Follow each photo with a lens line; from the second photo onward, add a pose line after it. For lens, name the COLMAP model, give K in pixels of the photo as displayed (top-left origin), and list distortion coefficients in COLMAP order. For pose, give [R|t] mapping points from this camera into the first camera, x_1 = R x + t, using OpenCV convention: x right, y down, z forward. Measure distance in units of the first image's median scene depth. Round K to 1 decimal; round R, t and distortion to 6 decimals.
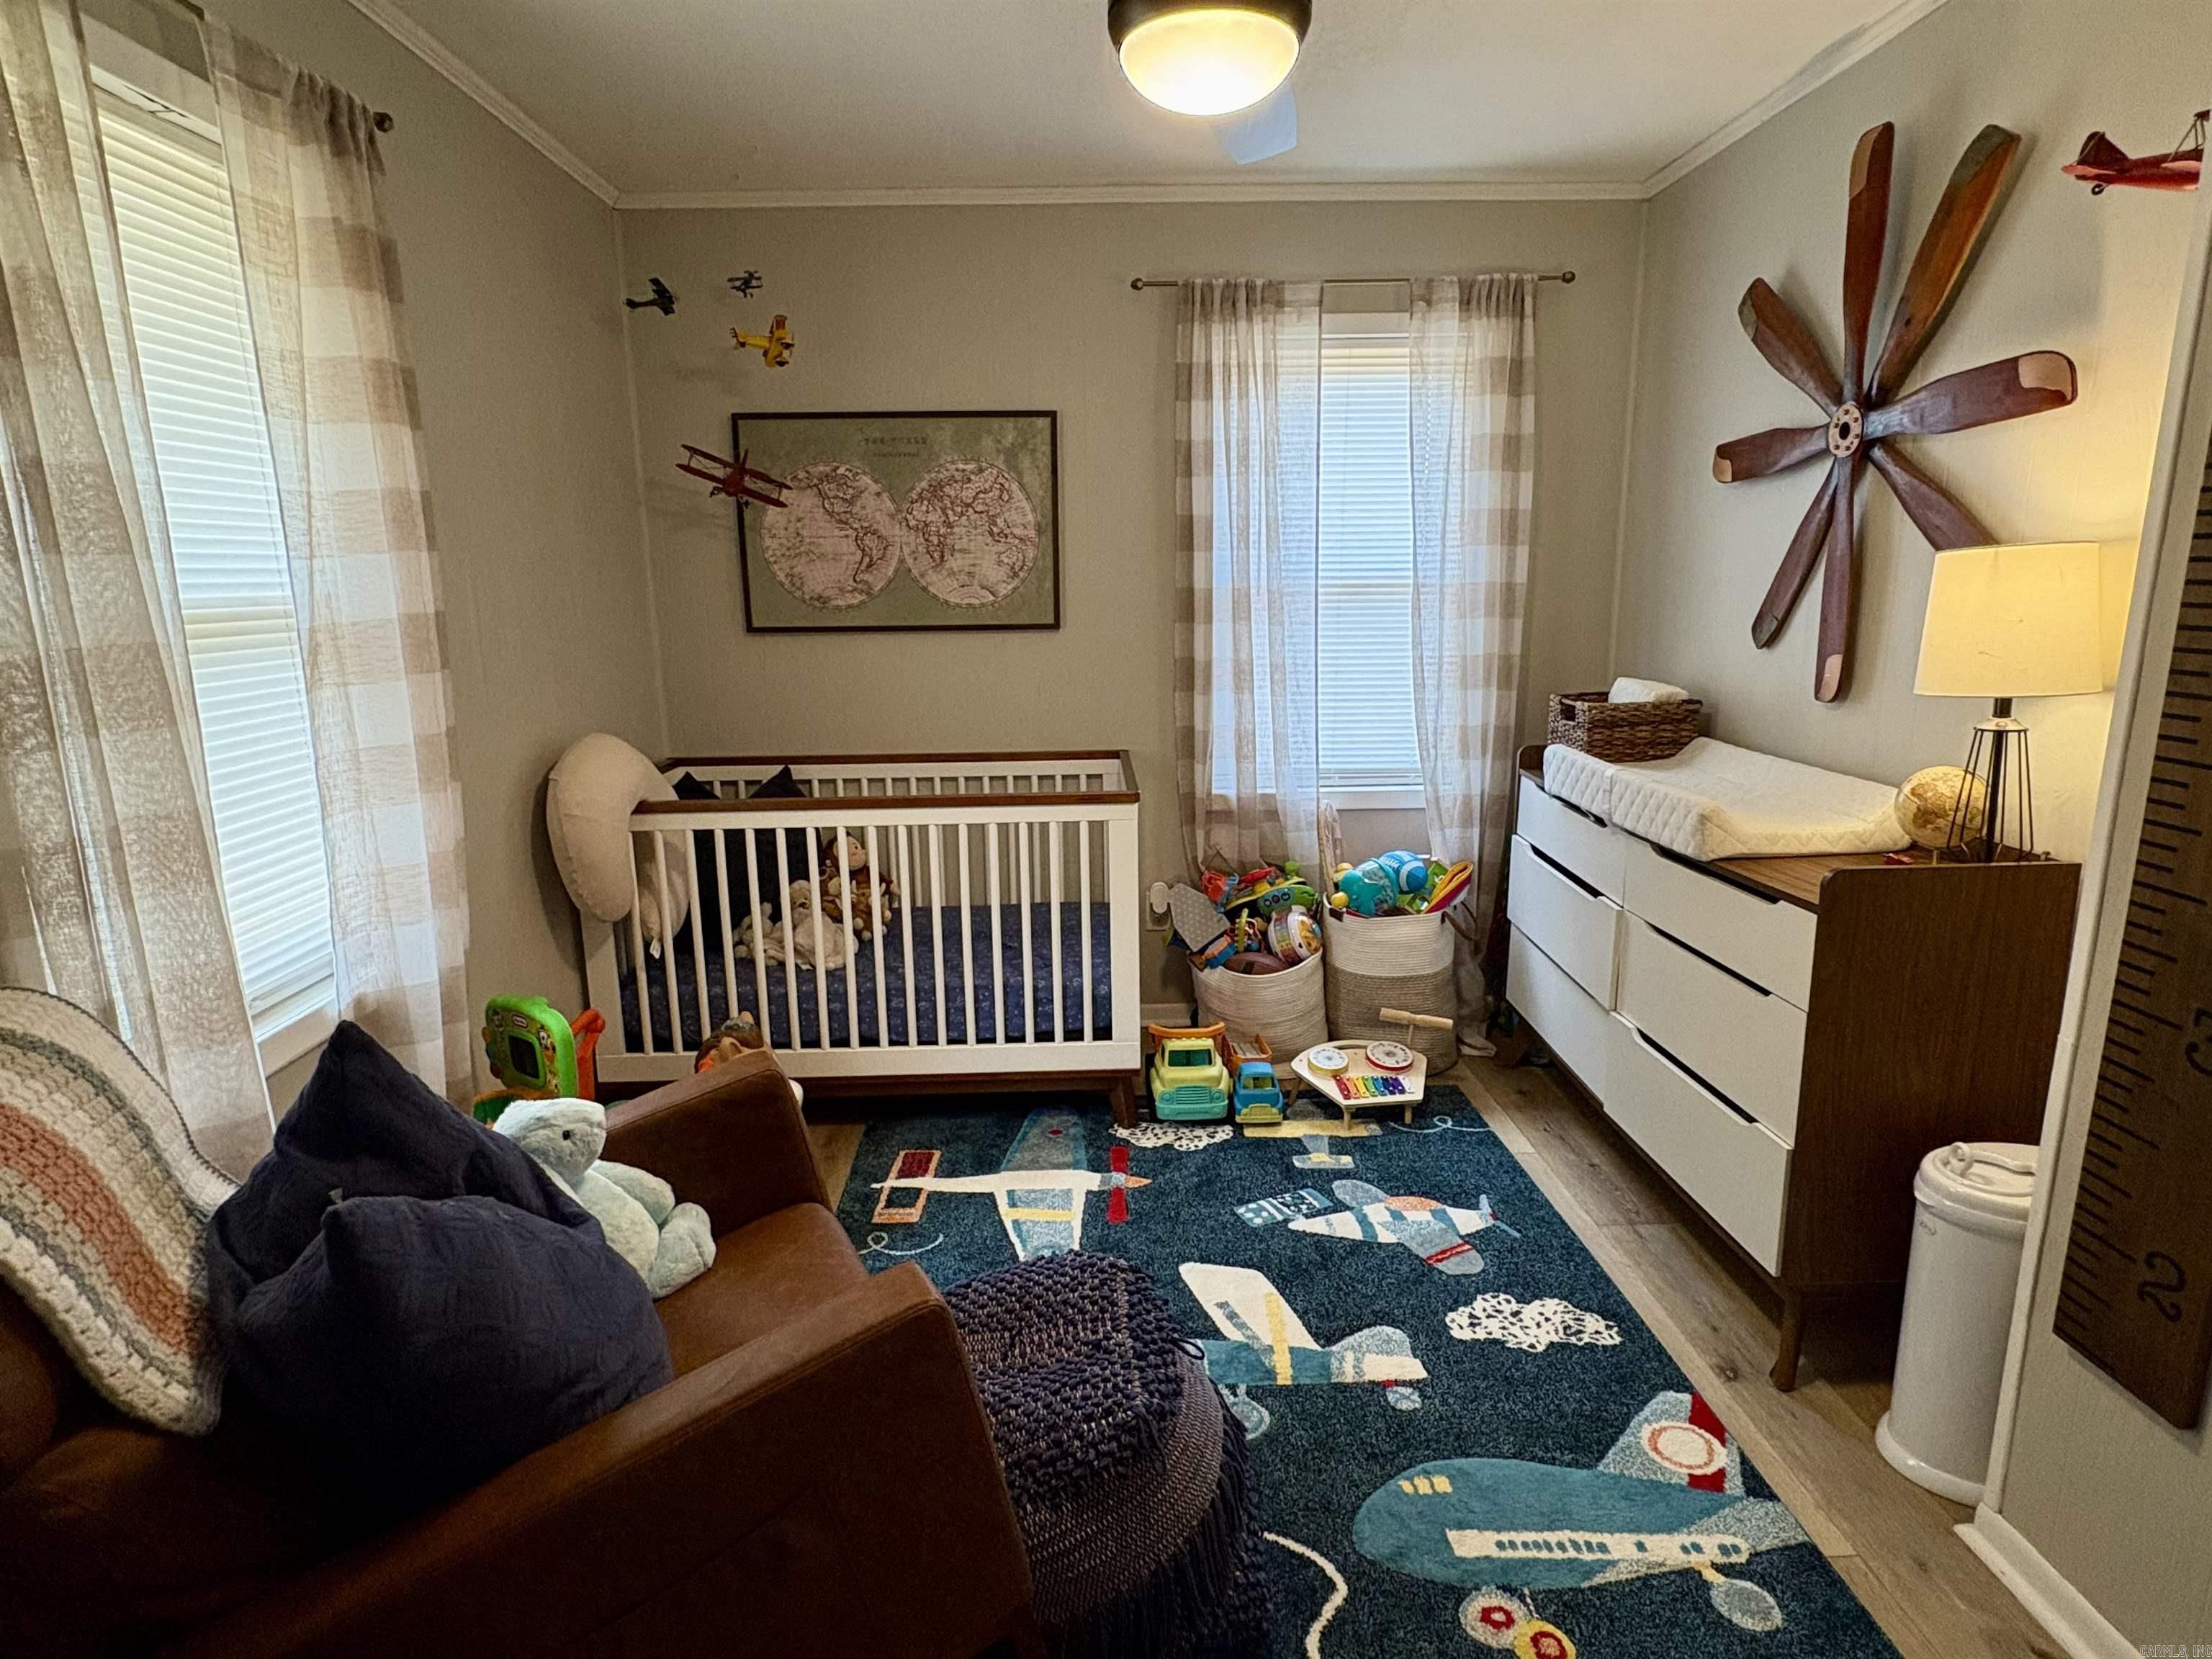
lens RADIAL K [[1201.7, 0, 1108.5], [0, 1201.7, 832.3], [0, 0, 1]] dist [0.001979, -0.001957]
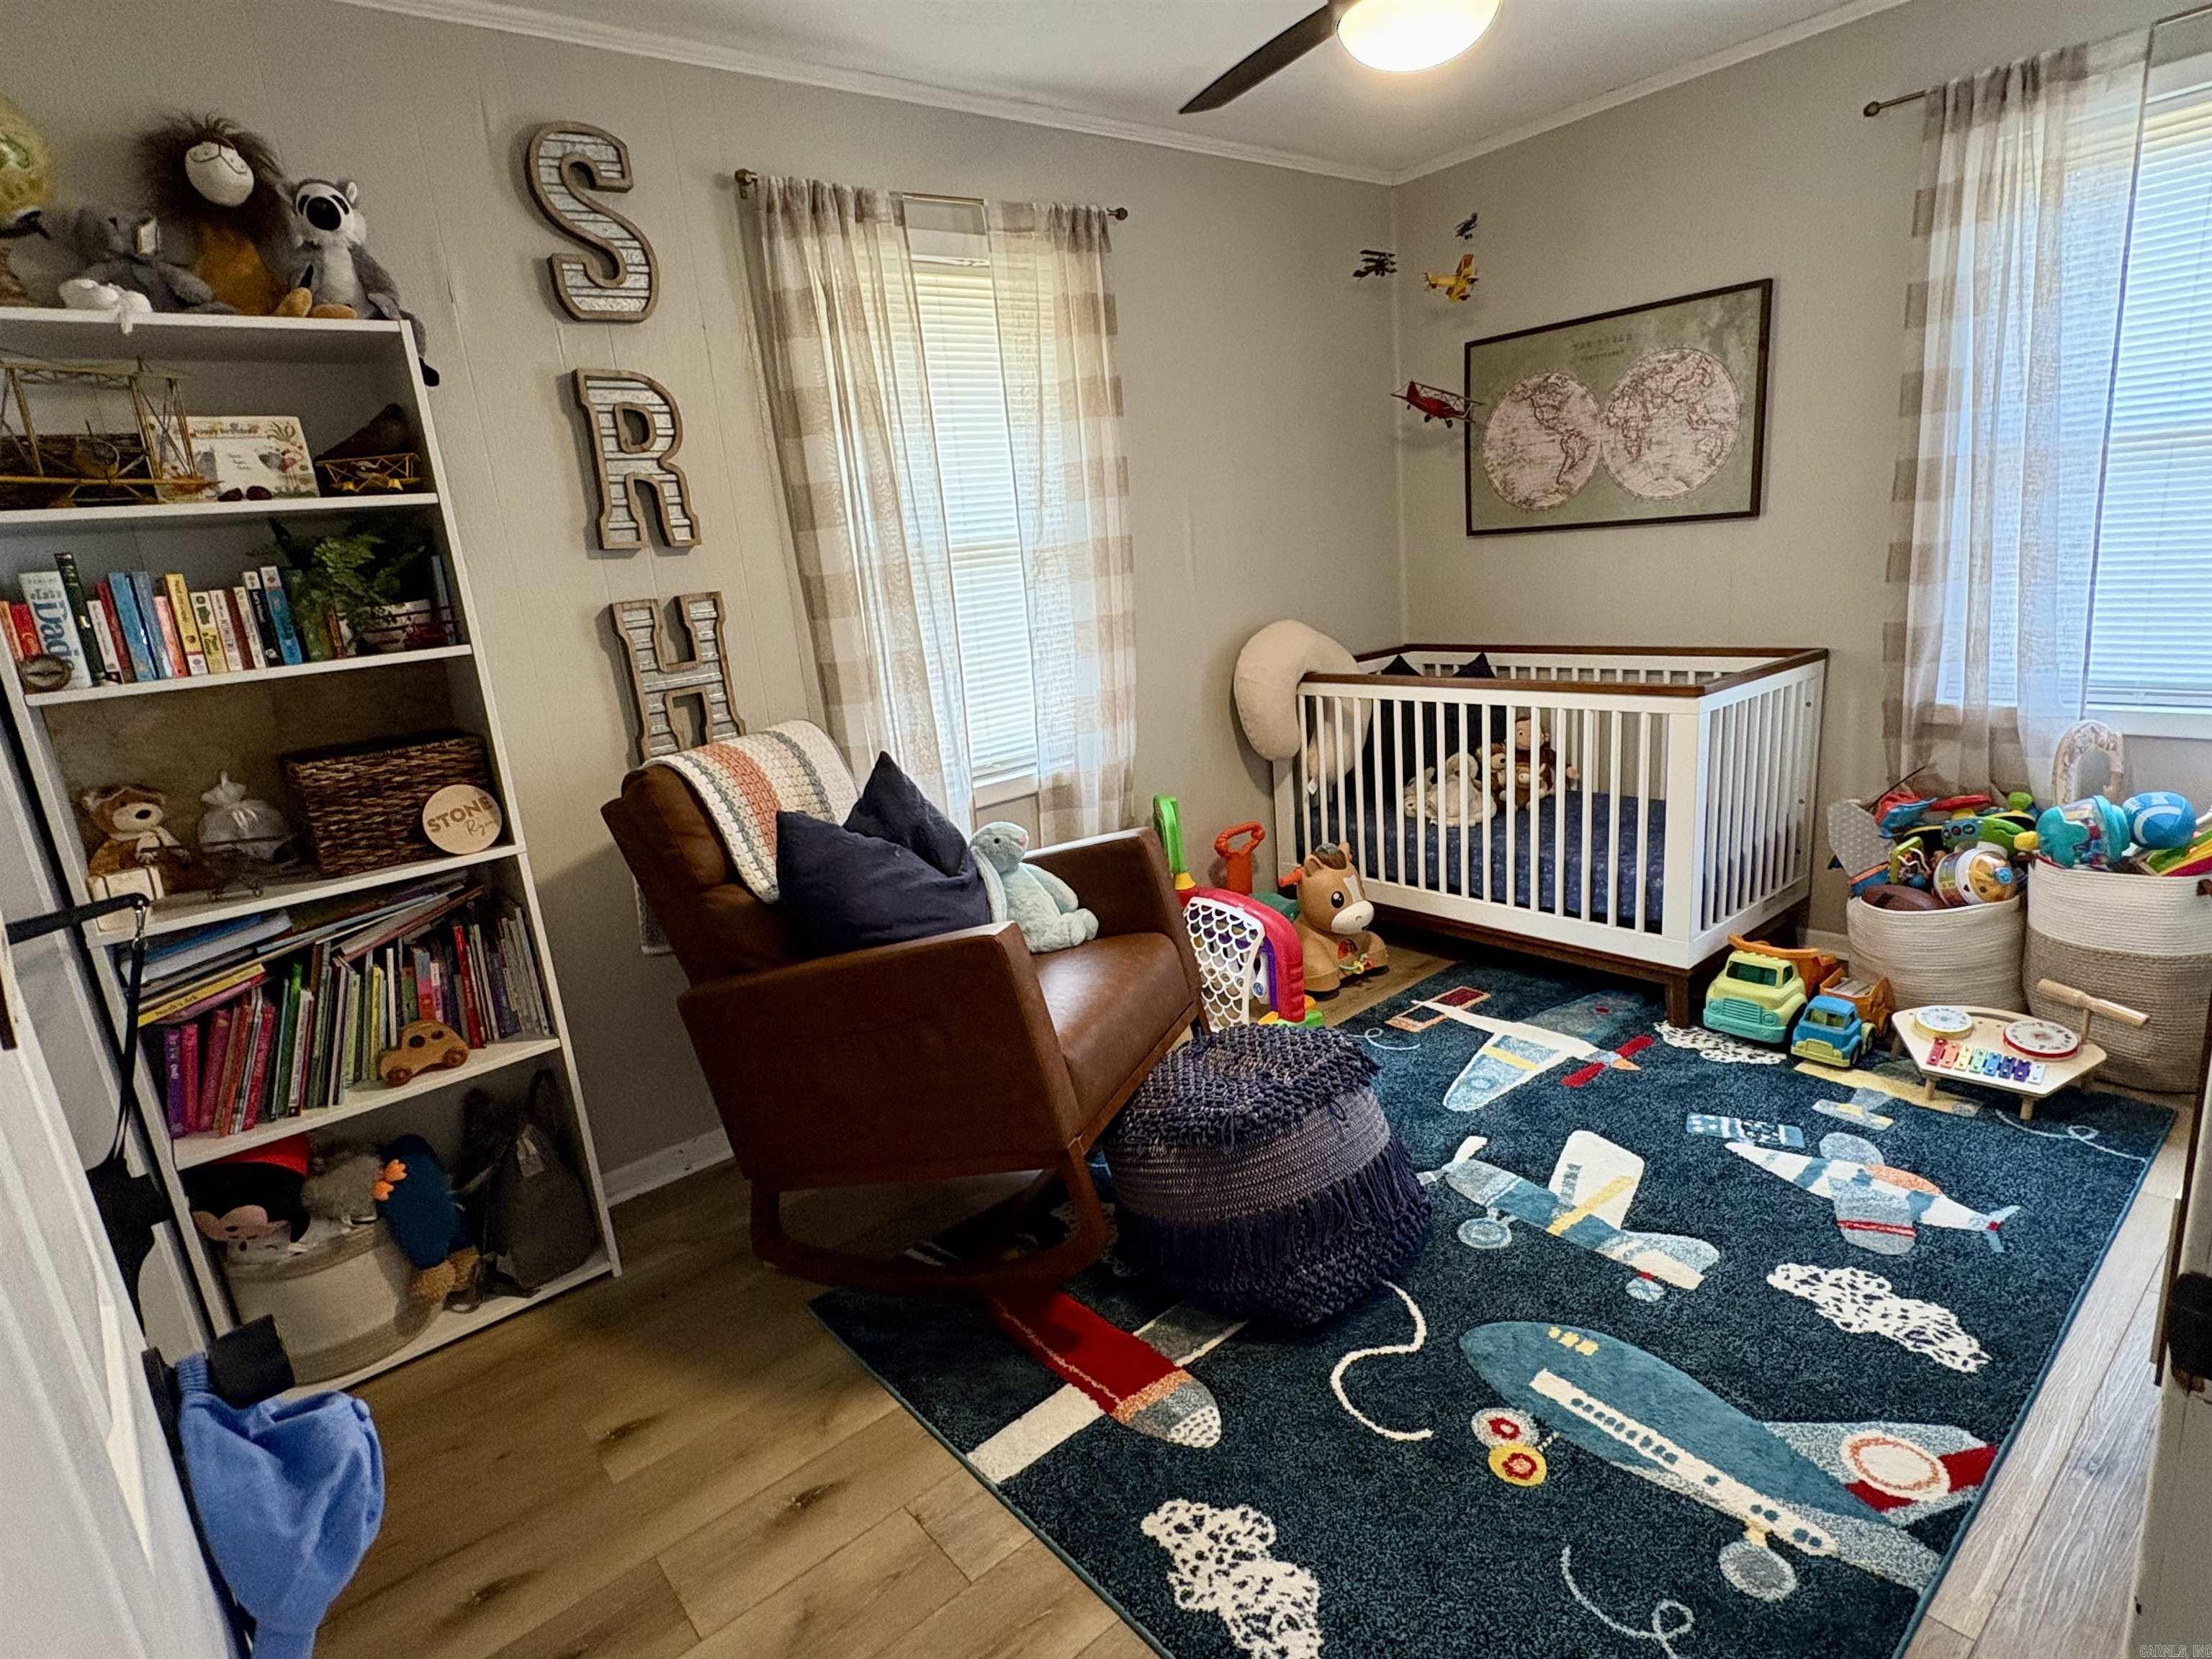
lens RADIAL K [[1160.5, 0, 1102.3], [0, 1160.5, 832.7], [0, 0, 1]] dist [0.002958, -0.000614]
pose [[0.616708, 0.151632, -0.772450, 0.445059], [-0.084892, 0.988361, 0.126240, 0.005601], [0.782601, -0.012279, 0.622402, 0.029643]]
